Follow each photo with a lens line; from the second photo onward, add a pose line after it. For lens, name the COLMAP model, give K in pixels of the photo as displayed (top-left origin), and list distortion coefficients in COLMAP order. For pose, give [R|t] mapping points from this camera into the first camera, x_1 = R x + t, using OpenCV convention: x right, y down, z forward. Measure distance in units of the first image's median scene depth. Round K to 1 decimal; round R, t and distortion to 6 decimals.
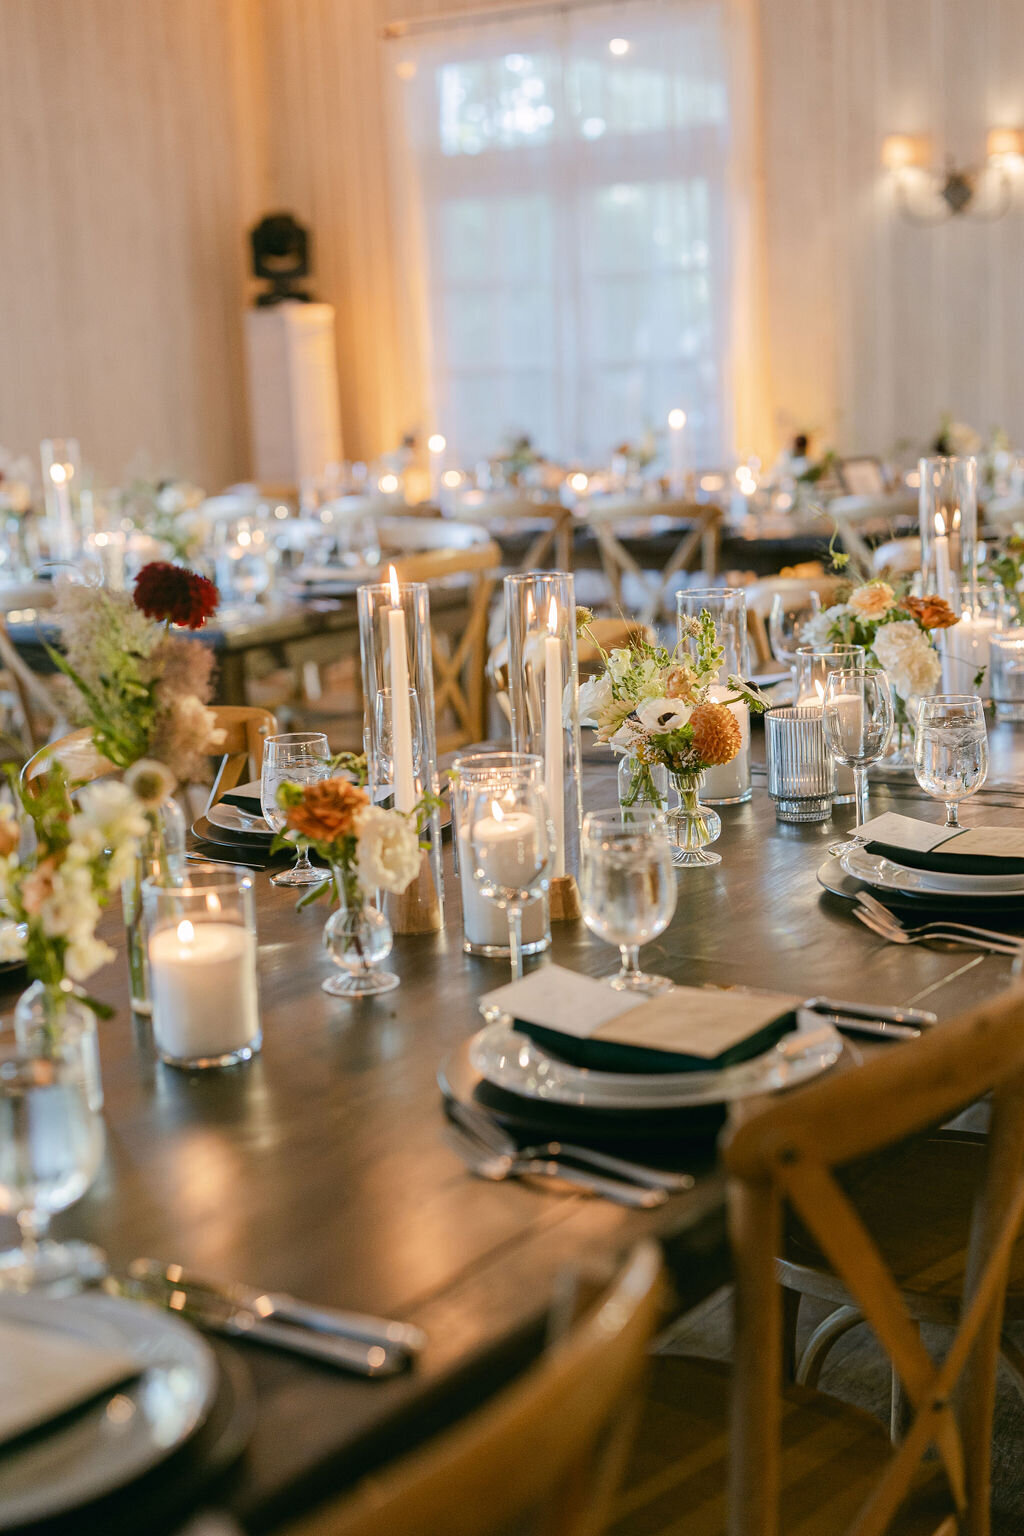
lens RADIAL K [[2202.6, 0, 512.0], [0, 2202.6, 768.0], [0, 0, 1]] dist [0.008998, -0.048430]
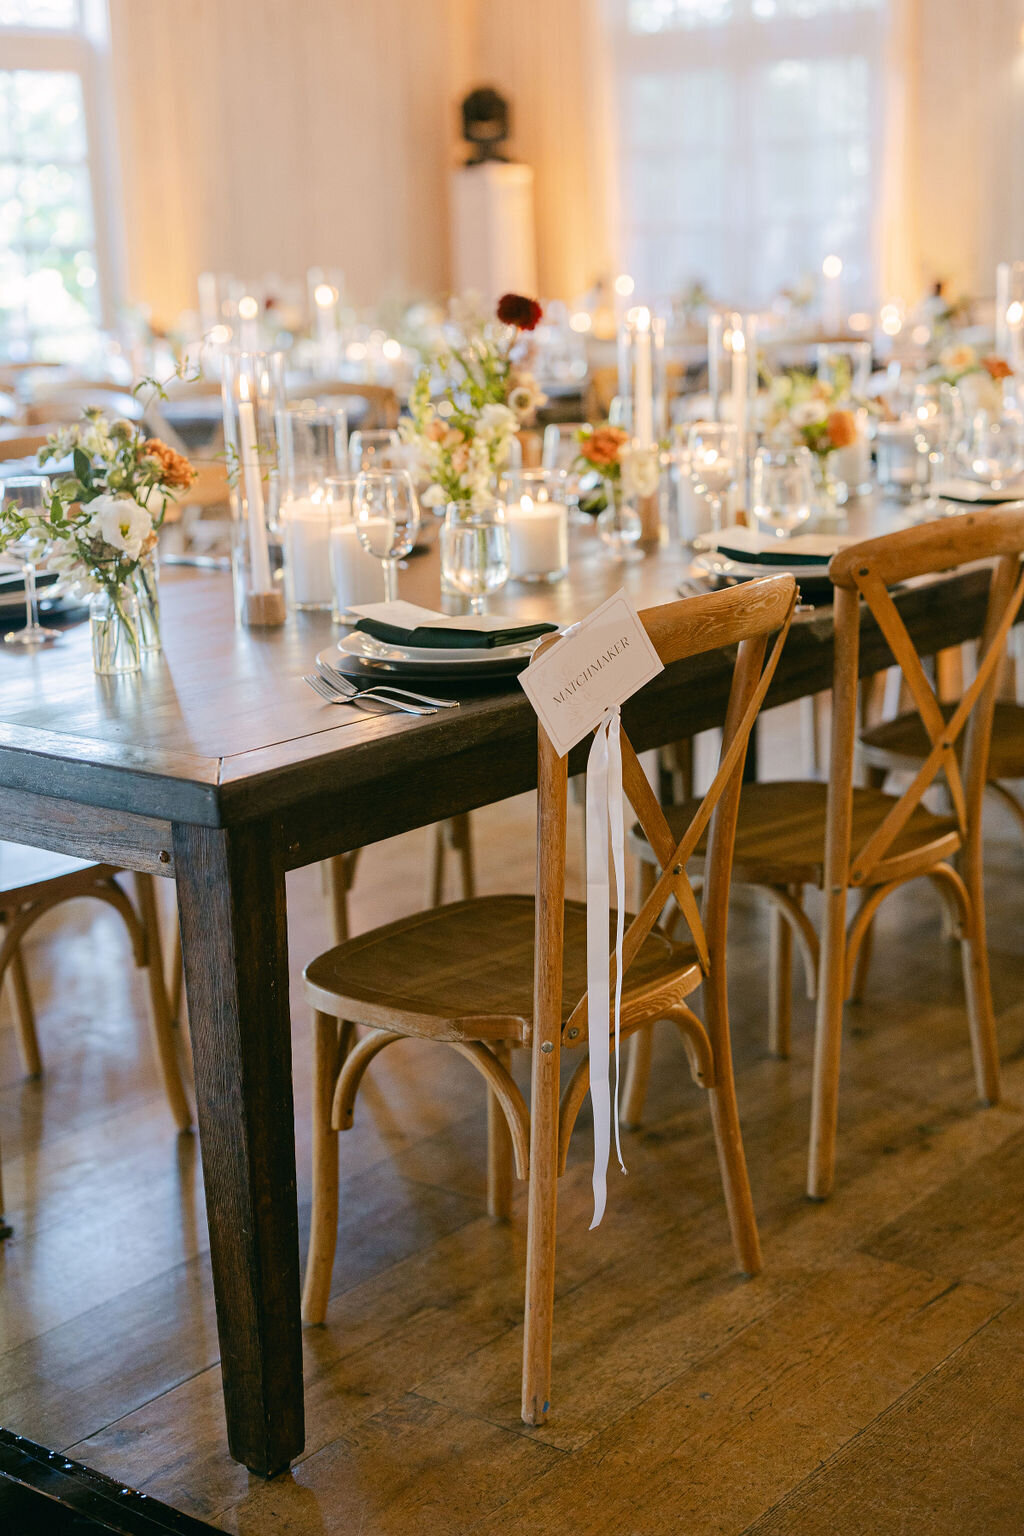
lens RADIAL K [[2202.6, 0, 512.0], [0, 2202.6, 768.0], [0, 0, 1]] dist [0.008998, -0.048430]
pose [[0.997449, 0.027931, -0.065686, -0.010489], [-0.024385, 0.998234, 0.054174, 0.049781], [0.067083, -0.052434, 0.996369, -0.195862]]
